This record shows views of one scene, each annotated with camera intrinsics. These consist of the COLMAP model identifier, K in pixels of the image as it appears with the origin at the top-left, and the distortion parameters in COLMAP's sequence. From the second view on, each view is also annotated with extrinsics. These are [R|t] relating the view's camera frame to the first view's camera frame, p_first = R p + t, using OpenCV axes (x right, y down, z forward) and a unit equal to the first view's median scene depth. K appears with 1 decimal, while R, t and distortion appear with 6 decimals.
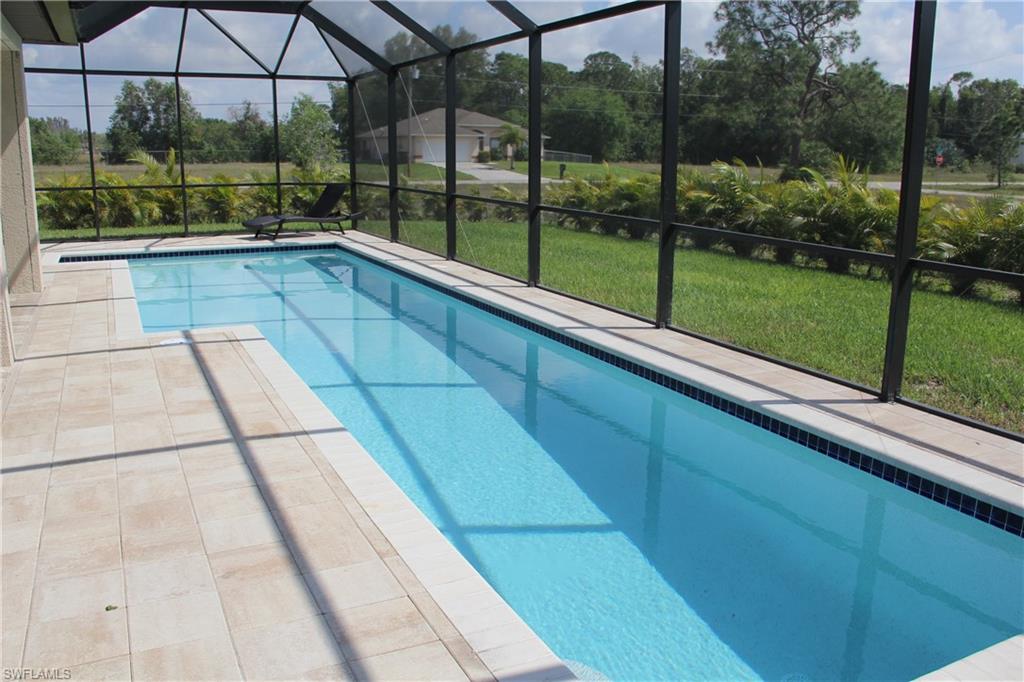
lens RADIAL K [[845.8, 0, 512.0], [0, 845.8, 341.0], [0, 0, 1]] dist [-0.170473, 0.125365]
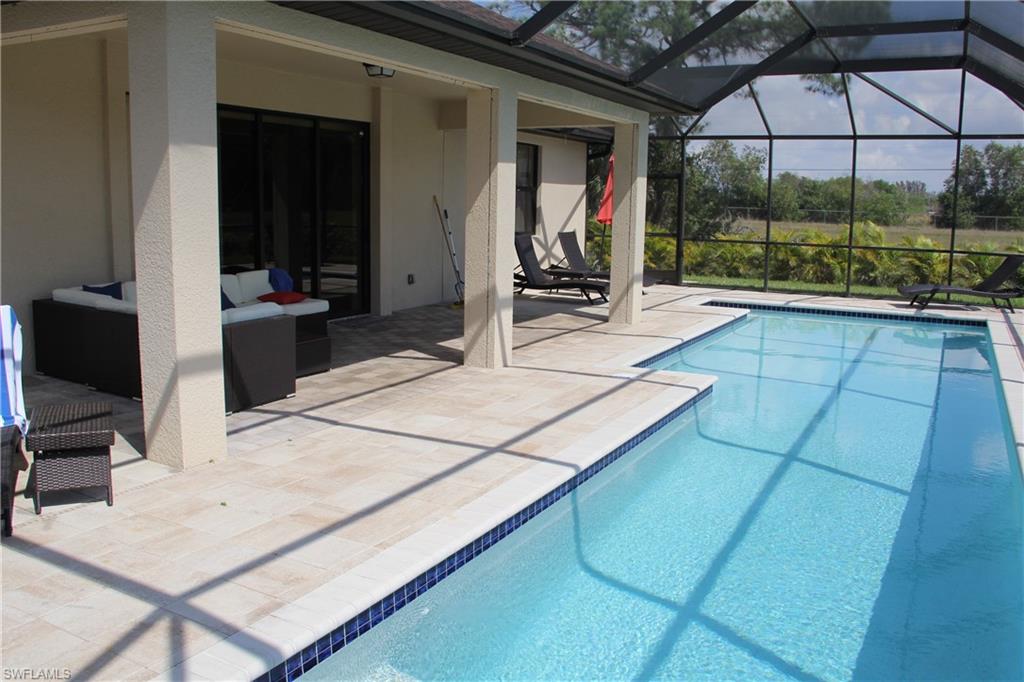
lens RADIAL K [[845.8, 0, 512.0], [0, 845.8, 341.0], [0, 0, 1]] dist [-0.170473, 0.125365]
pose [[0.570136, 0.126050, -0.811823, 0.061133], [-0.187375, 0.982066, 0.020891, -0.005871], [0.799897, 0.140204, 0.583530, 0.030228]]
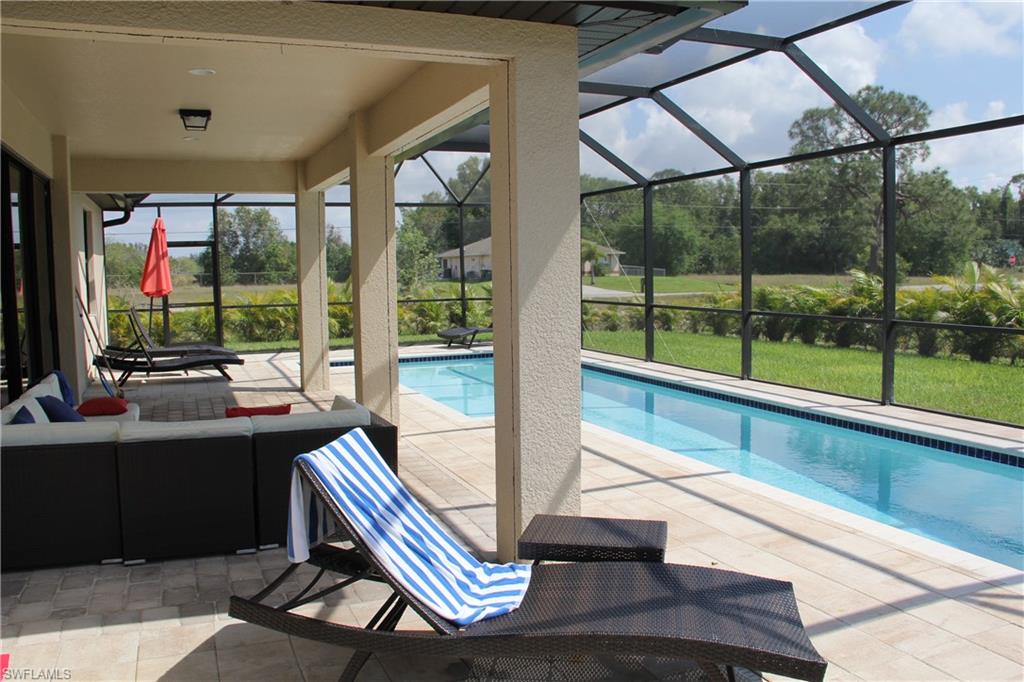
lens RADIAL K [[845.8, 0, 512.0], [0, 845.8, 341.0], [0, 0, 1]] dist [-0.170473, 0.125365]
pose [[0.997663, -0.022814, -0.064411, -0.046881], [0.013862, 0.990591, -0.136149, 0.007544], [0.066911, 0.134938, 0.988592, -0.038390]]
